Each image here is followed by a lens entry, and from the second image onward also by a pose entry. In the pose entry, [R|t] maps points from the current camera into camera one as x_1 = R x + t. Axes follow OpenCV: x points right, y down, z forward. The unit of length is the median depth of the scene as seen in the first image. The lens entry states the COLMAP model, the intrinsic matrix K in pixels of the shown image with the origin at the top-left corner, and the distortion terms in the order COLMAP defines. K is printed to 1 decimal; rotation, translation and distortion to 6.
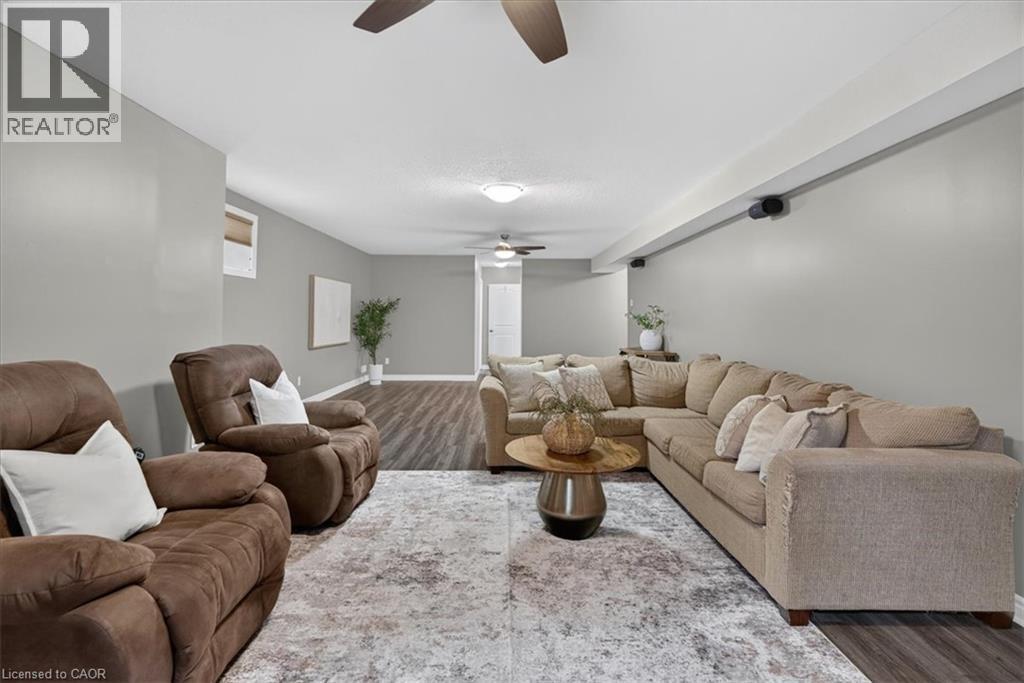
lens RADIAL K [[459.4, 0, 511.7], [0, 459.4, 332.2], [0, 0, 1]] dist [-0.011445, -0.000117]
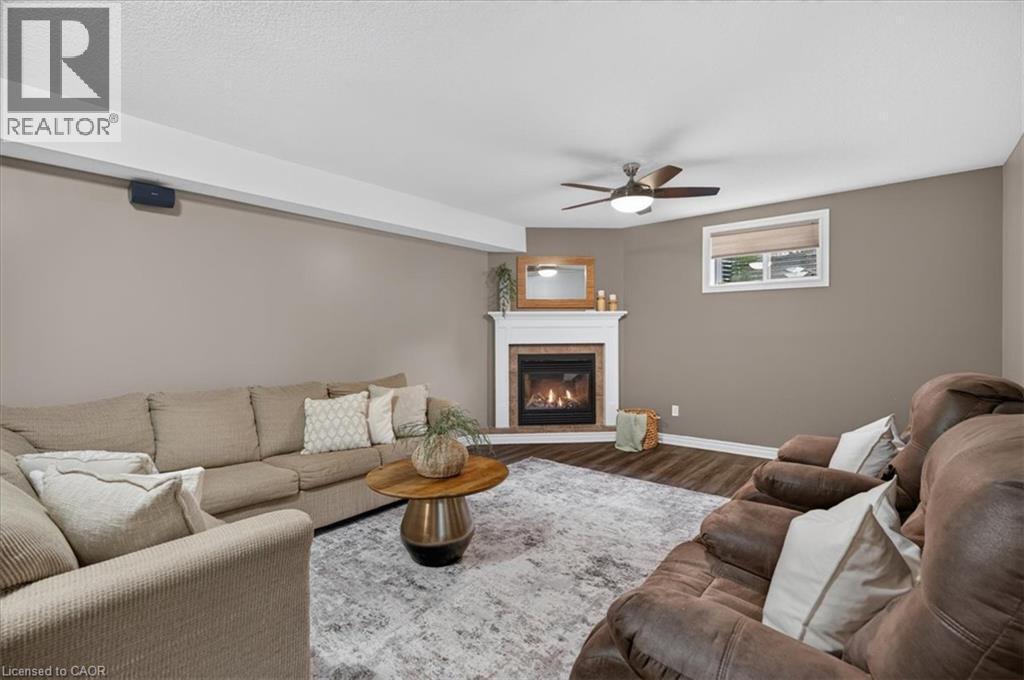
lens RADIAL K [[459.4, 0, 512.8], [0, 459.4, 335.1], [0, 0, 1]] dist [-0.011445, -0.000117]
pose [[-0.758370, -0.002256, 0.651820, -0.689522], [0.014941, 0.999671, 0.020844, -0.047652], [-0.651653, 0.025546, -0.758087, 1.834307]]
